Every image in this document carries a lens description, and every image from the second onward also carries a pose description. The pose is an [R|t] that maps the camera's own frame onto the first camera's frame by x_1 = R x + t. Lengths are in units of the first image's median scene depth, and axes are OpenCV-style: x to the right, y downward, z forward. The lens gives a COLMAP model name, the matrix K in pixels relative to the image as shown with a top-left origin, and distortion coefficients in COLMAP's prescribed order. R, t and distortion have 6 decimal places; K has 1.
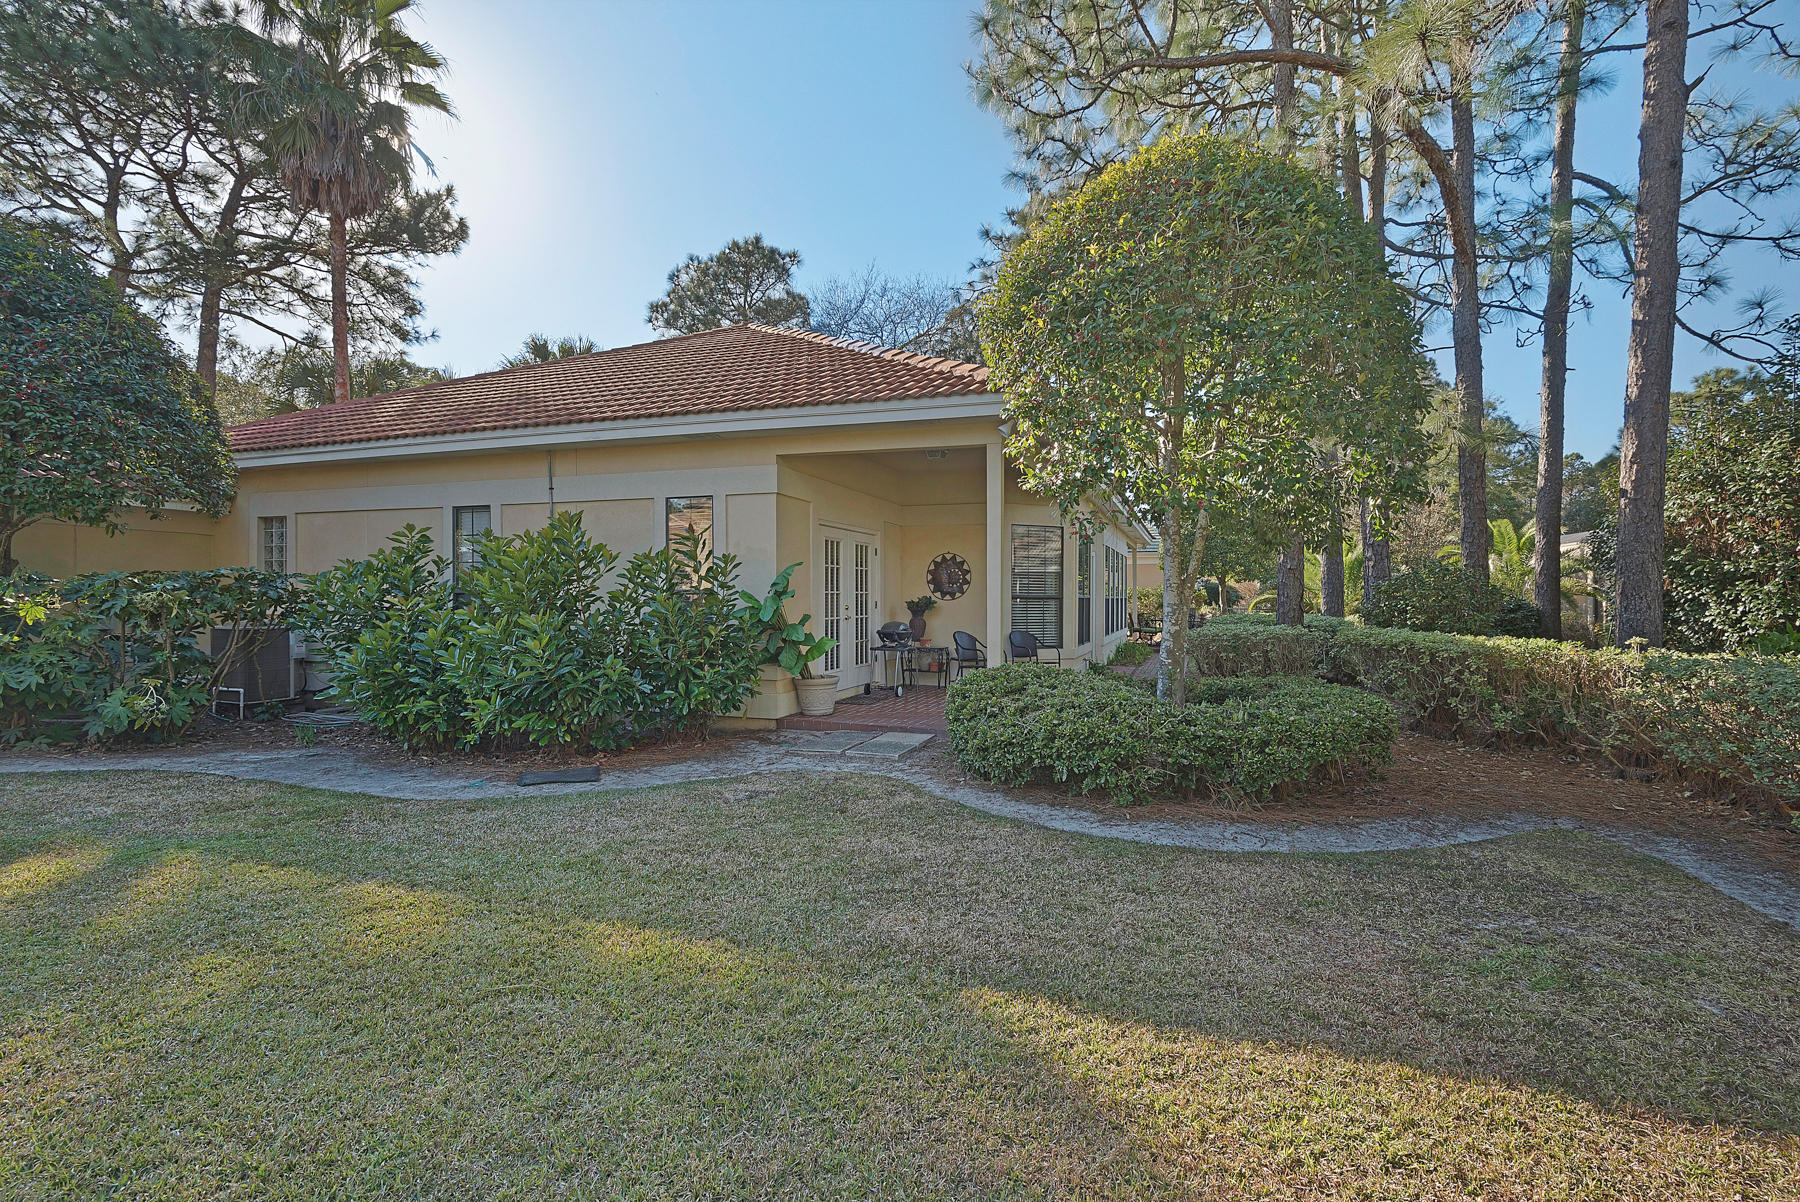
lens RADIAL K [[814.1, 0, 902.3], [0, 814.1, 600.1], [0, 0, 1]] dist [-0.002590, -0.000237]
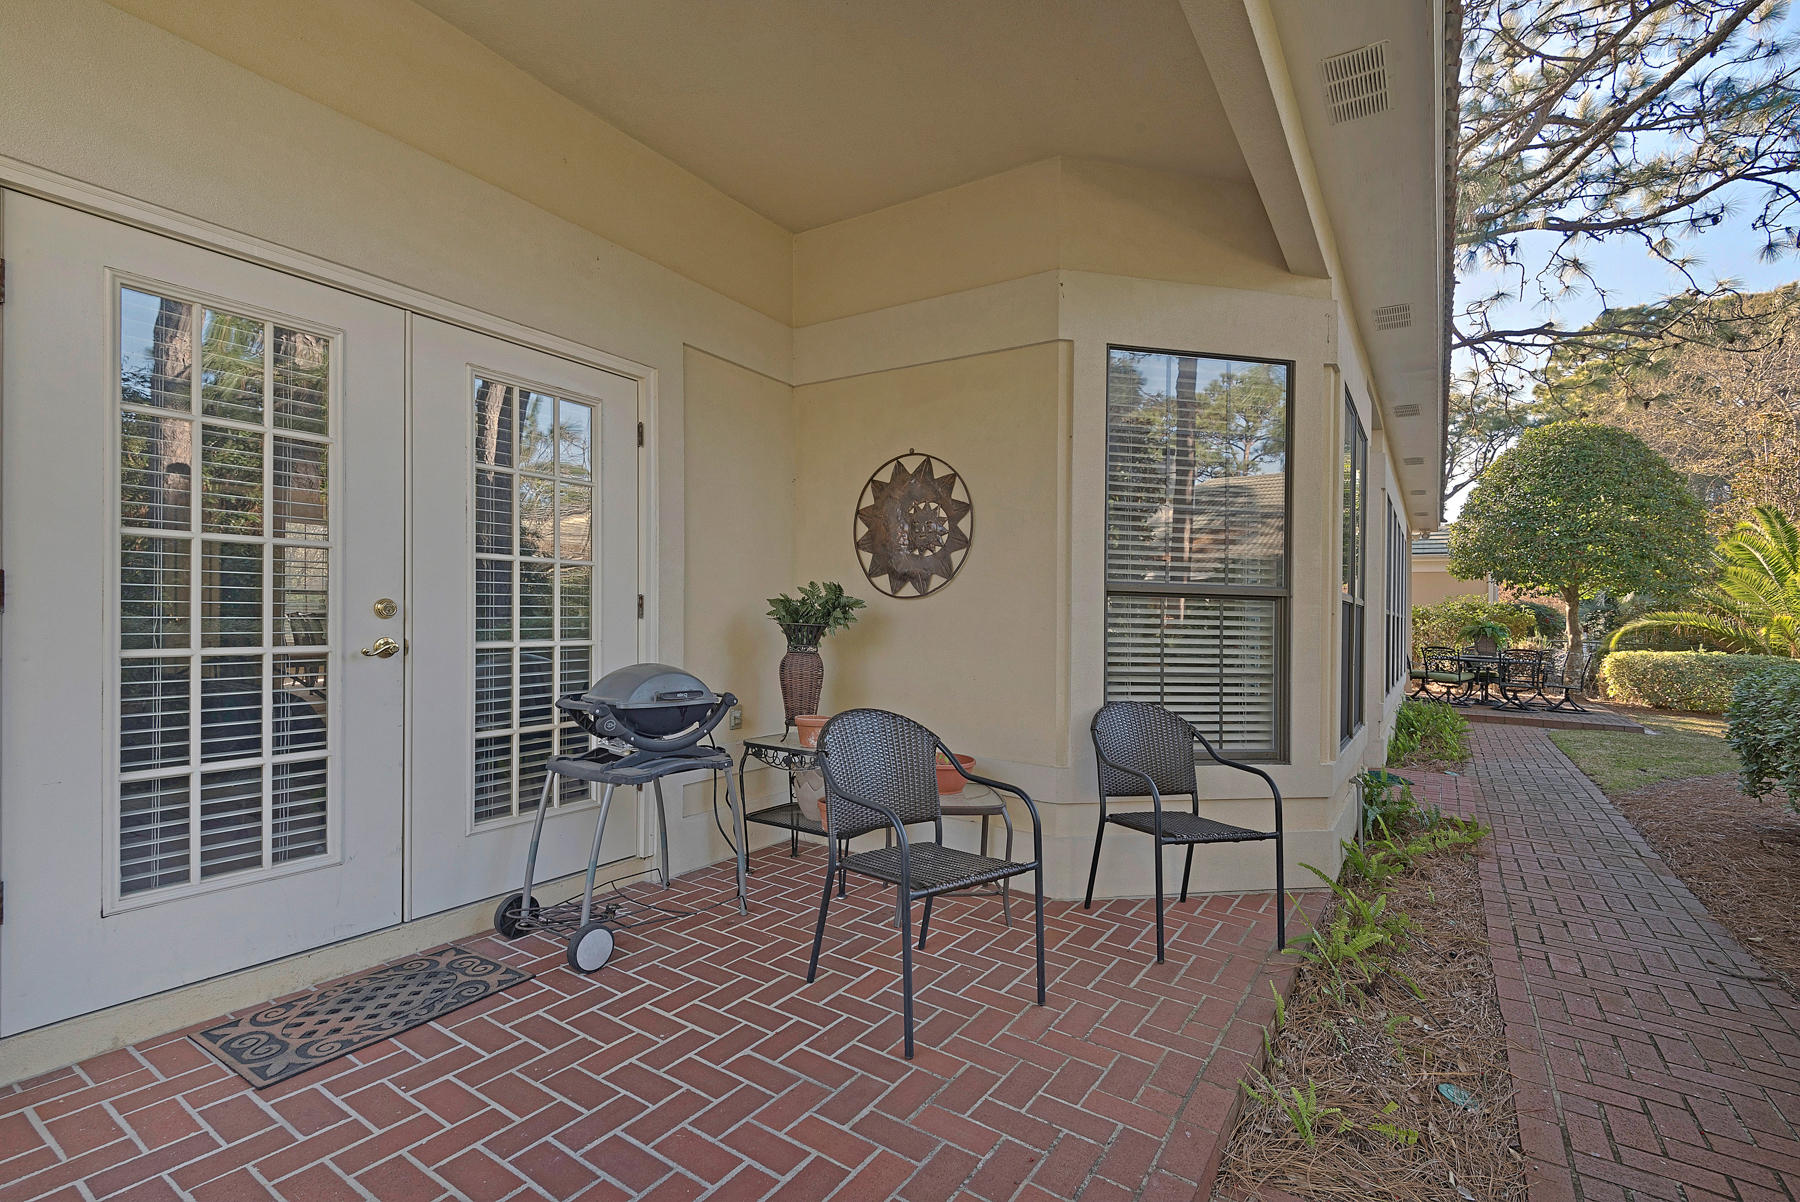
lens RADIAL K [[814.1, 0, 897.0], [0, 814.1, 605.8], [0, 0, 1]] dist [-0.002590, -0.000237]
pose [[0.971281, 0.012636, -0.237598, 0.129086], [-0.016484, 0.999763, -0.014215, 0.007531], [0.237362, 0.017724, 0.971260, 0.684393]]
